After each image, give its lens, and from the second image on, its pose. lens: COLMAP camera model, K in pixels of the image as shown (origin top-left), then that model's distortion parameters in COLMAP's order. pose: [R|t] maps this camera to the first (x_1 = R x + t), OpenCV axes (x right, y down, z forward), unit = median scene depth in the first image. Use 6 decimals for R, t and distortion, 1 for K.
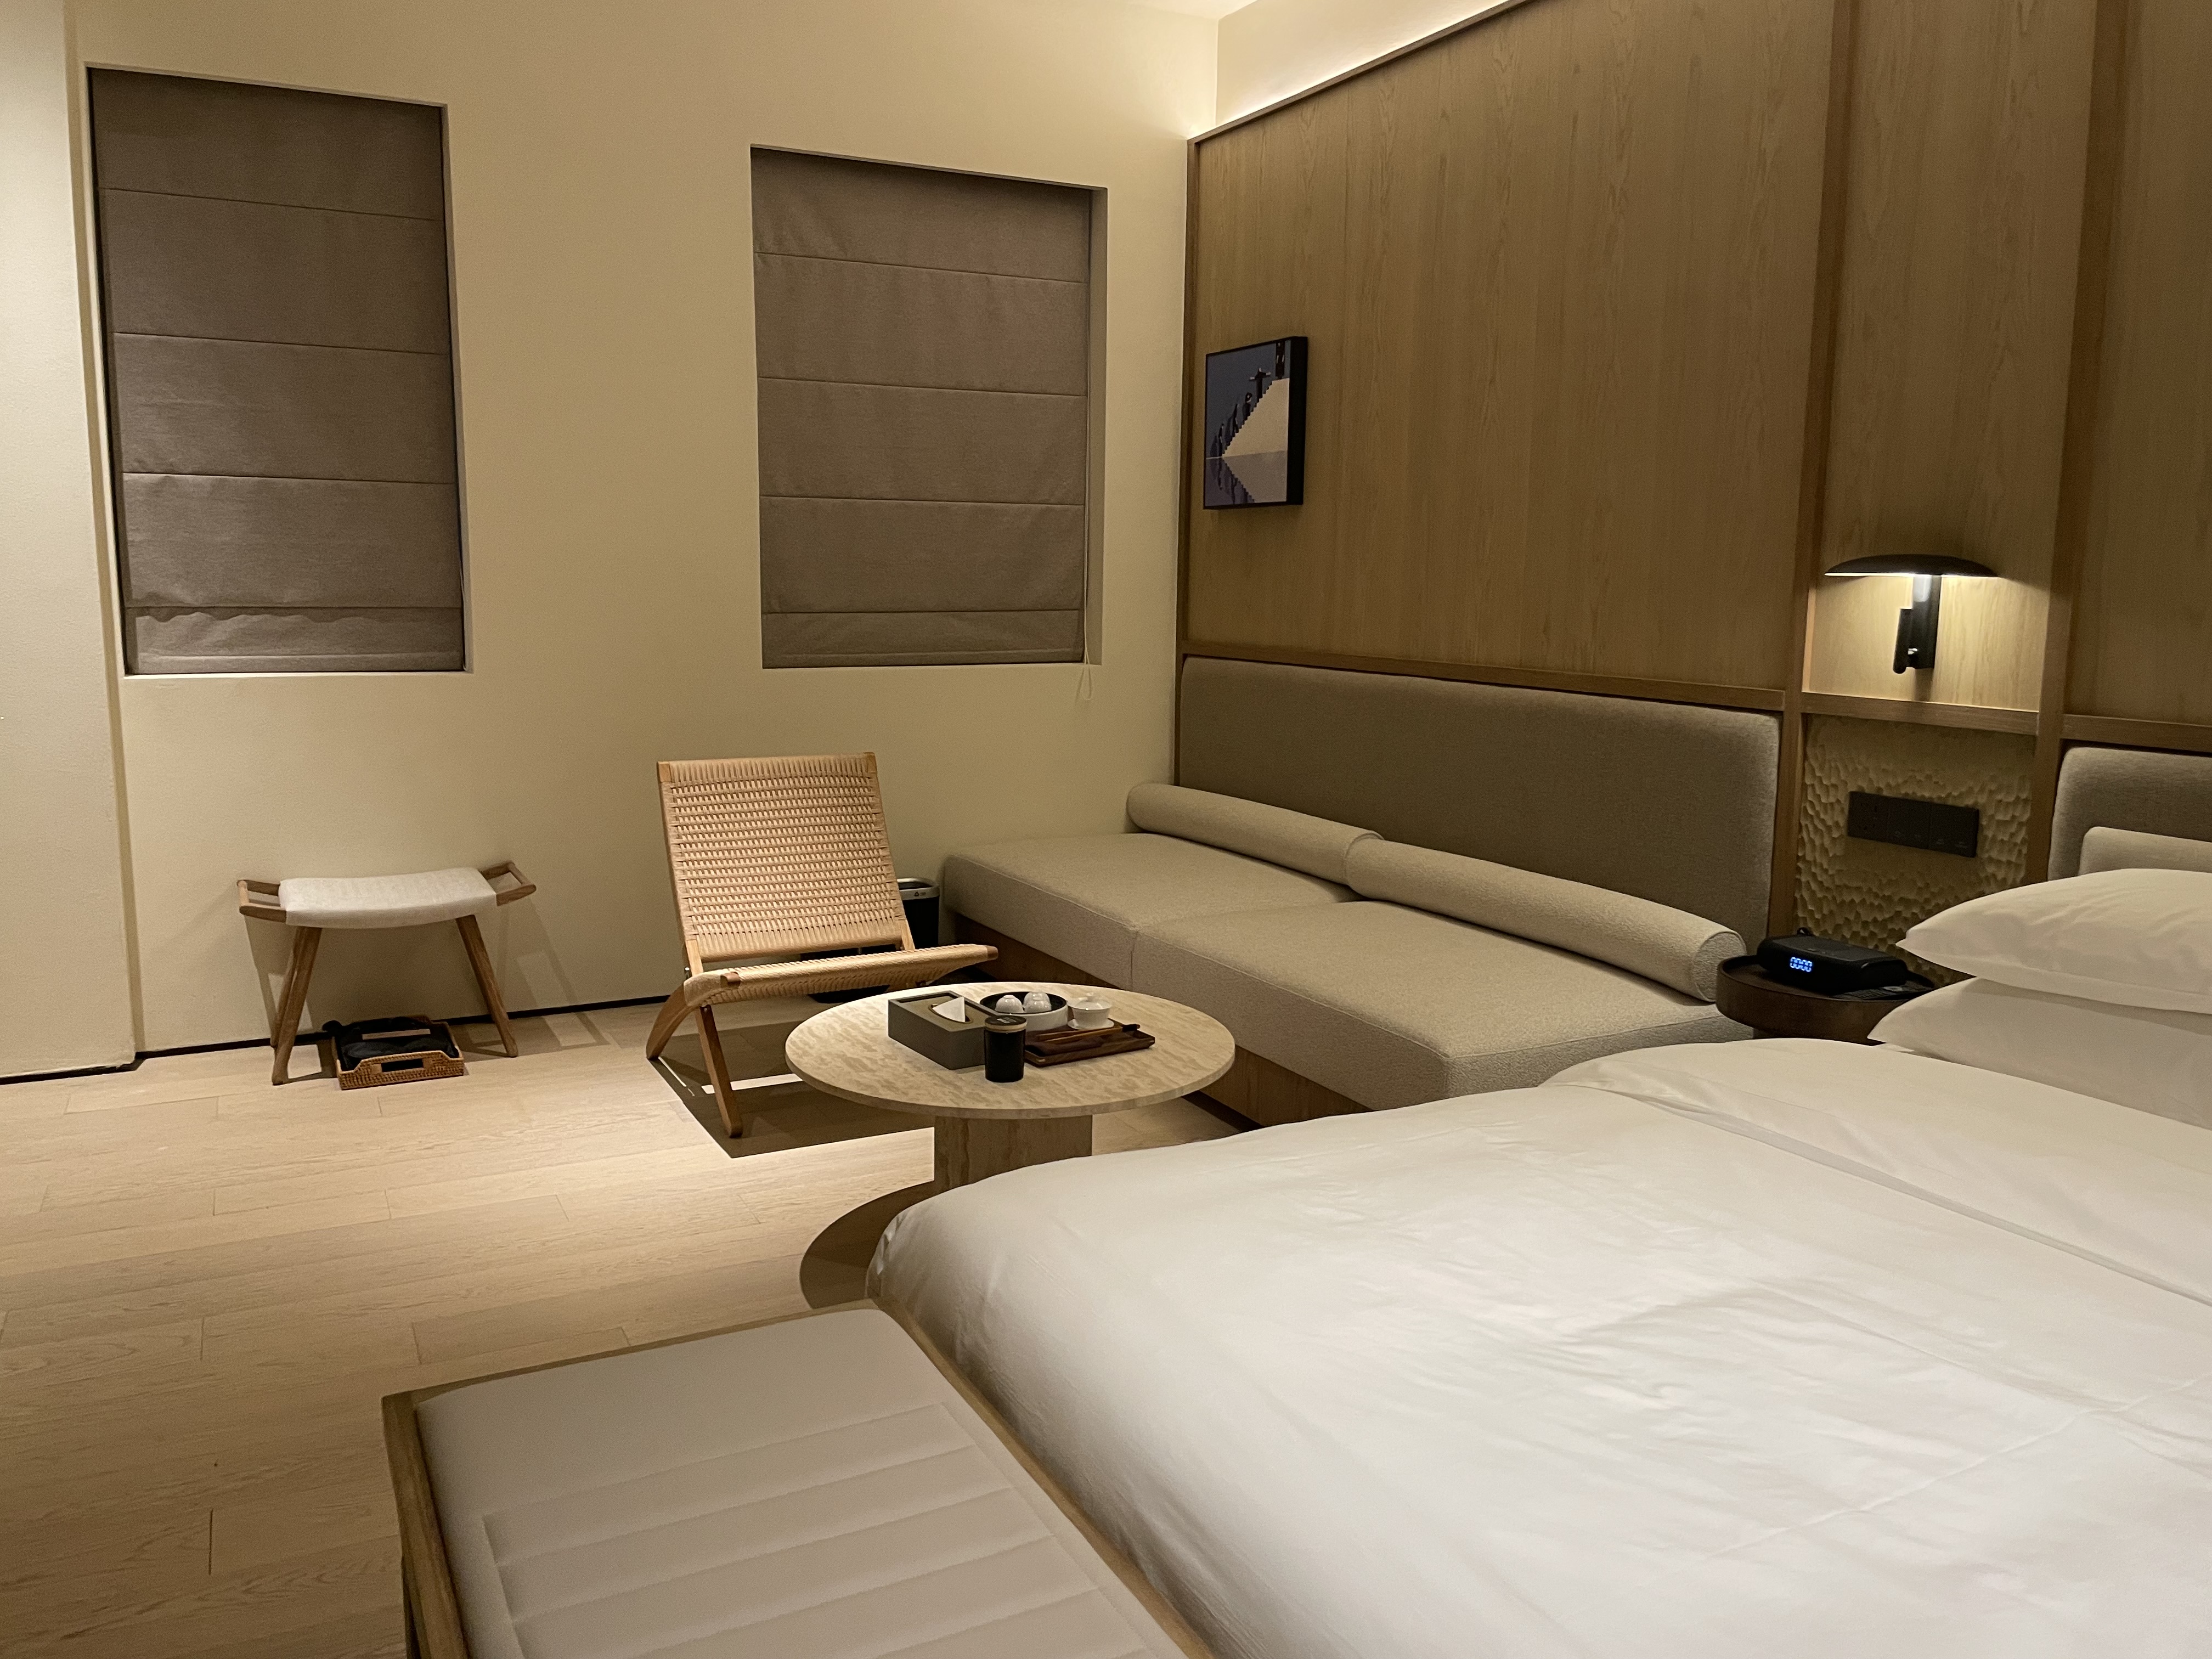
lens RADIAL K [[1770.8, 0, 1106.0], [0, 1770.8, 829.5], [0, 0, 1]] dist [0.067980, -0.105794]
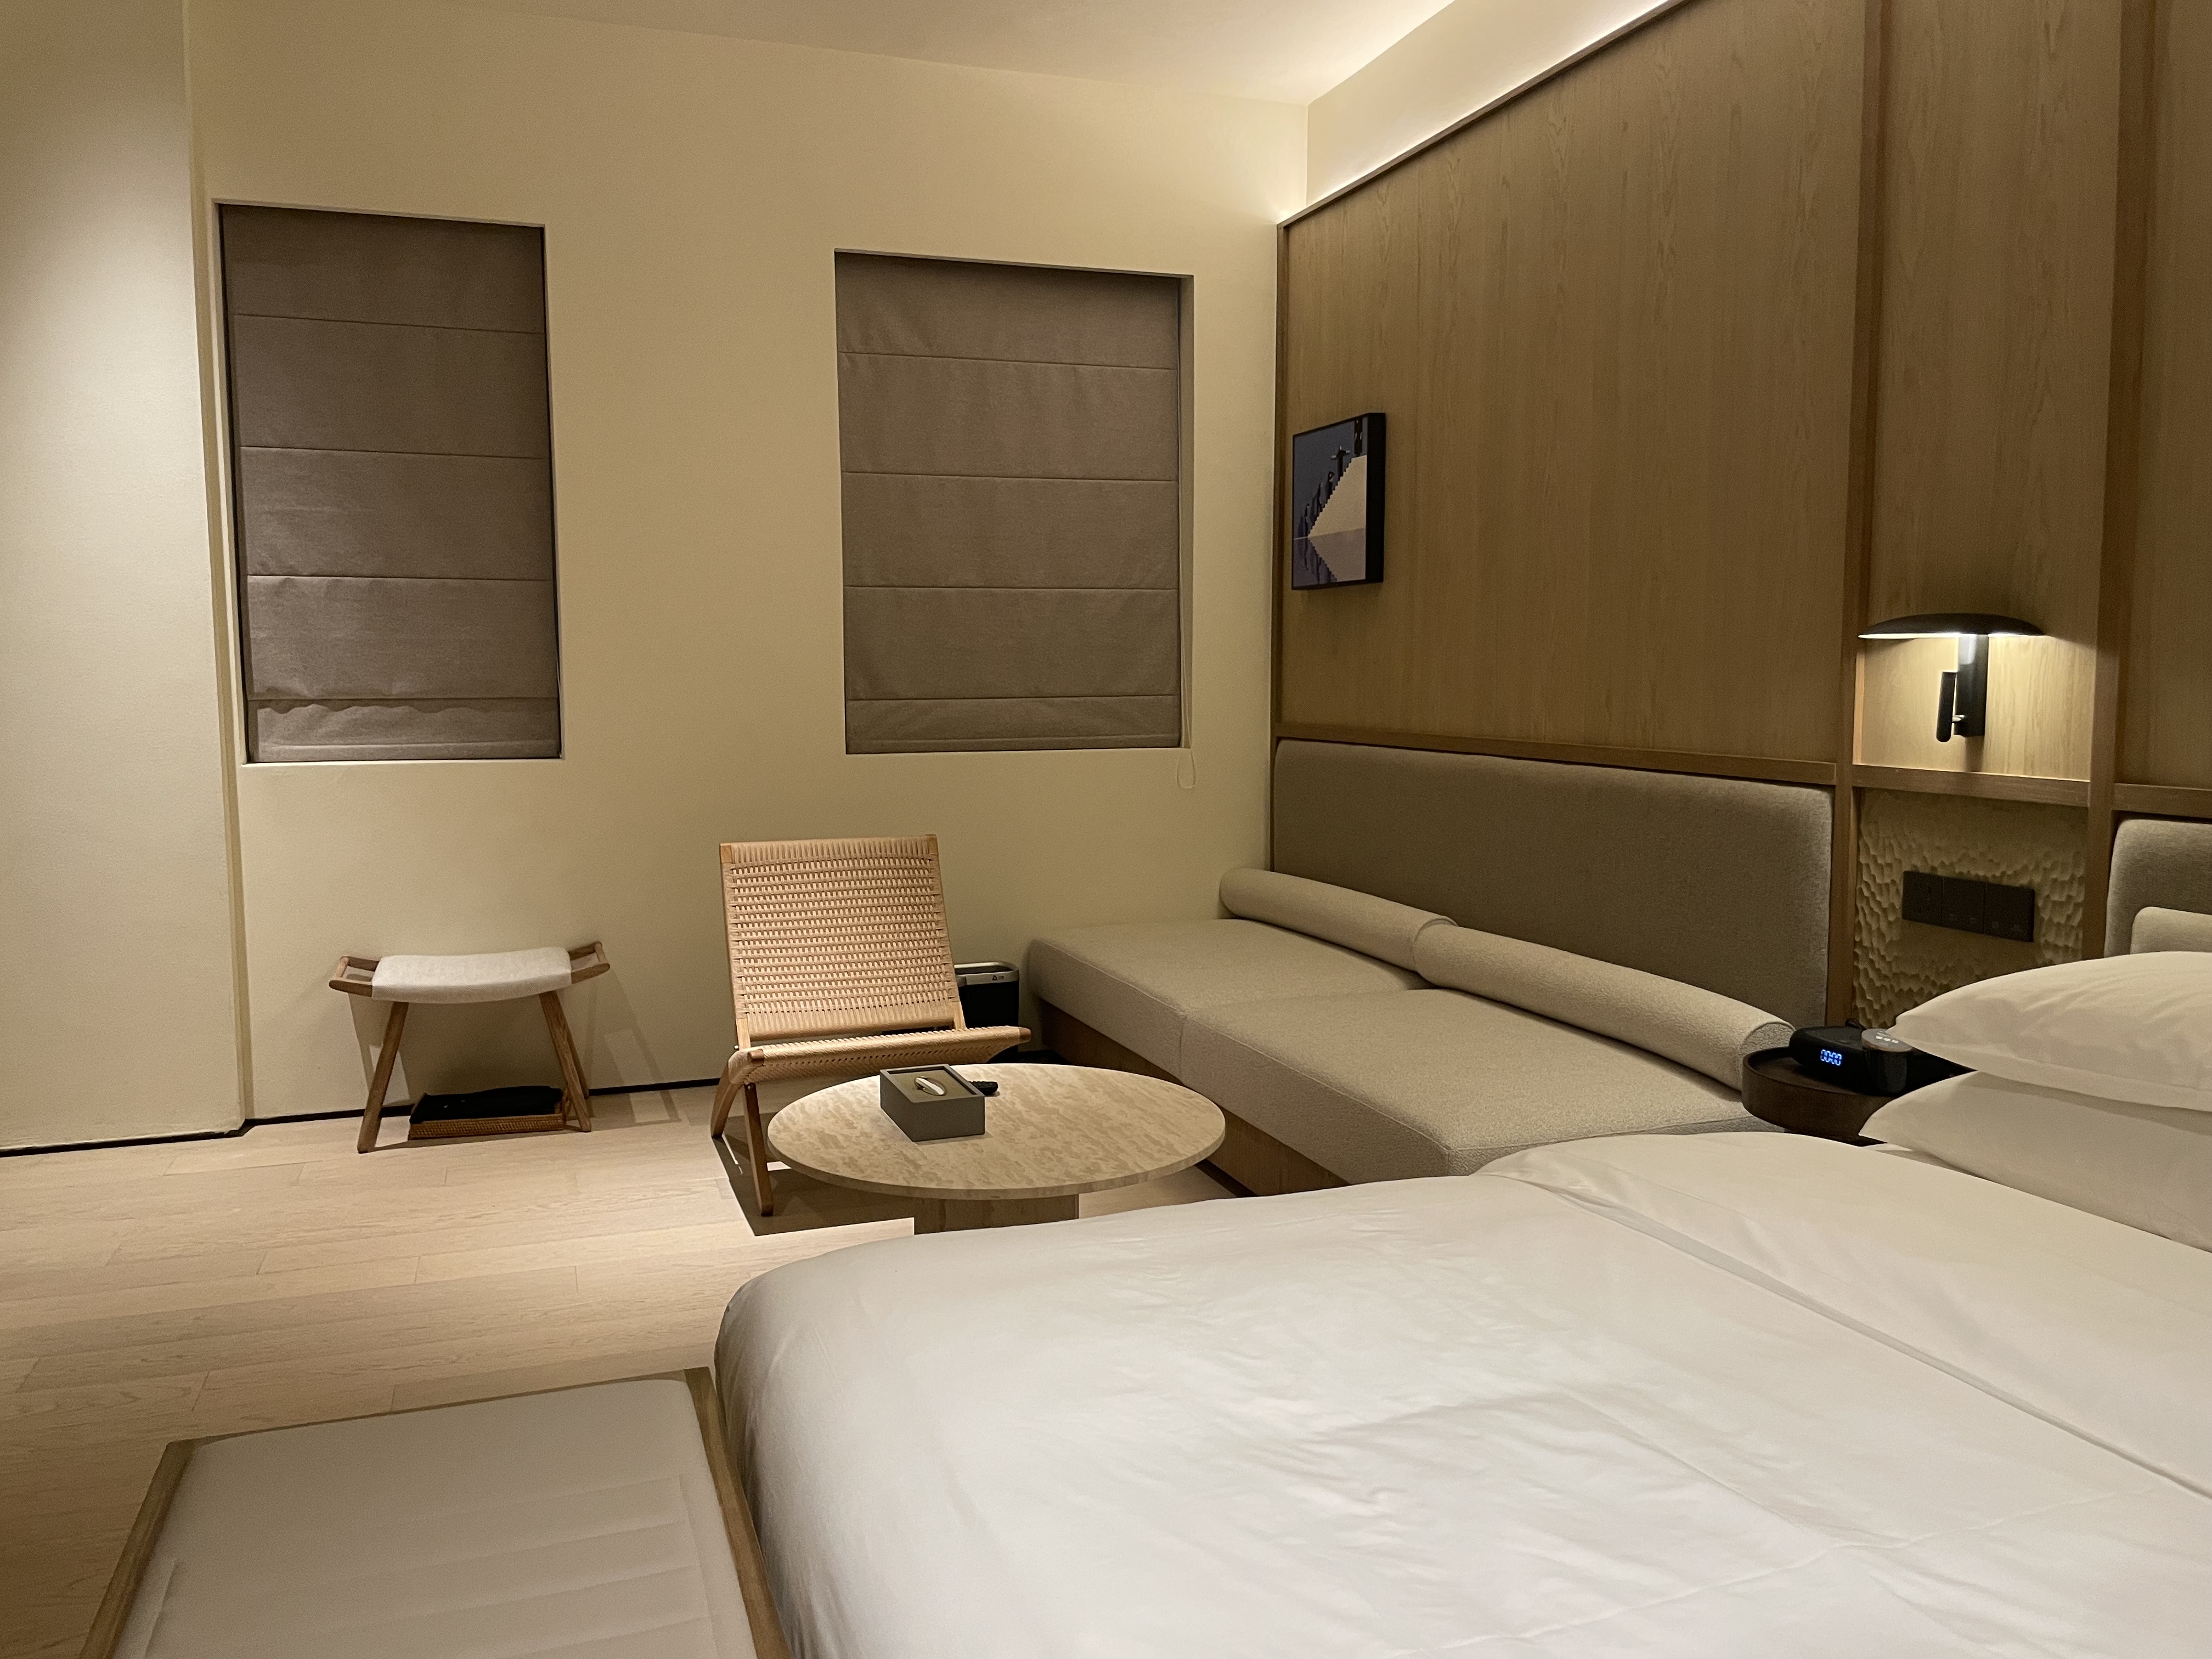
lens RADIAL K [[1776.1, 0, 1106.0], [0, 1776.1, 829.5], [0, 0, 1]] dist [0.074360, -0.115707]
pose [[0.989159, -0.001709, -0.146835, 0.118821], [-0.006461, 0.998458, -0.055143, 0.009096], [0.146703, 0.055494, 0.987623, 0.019415]]
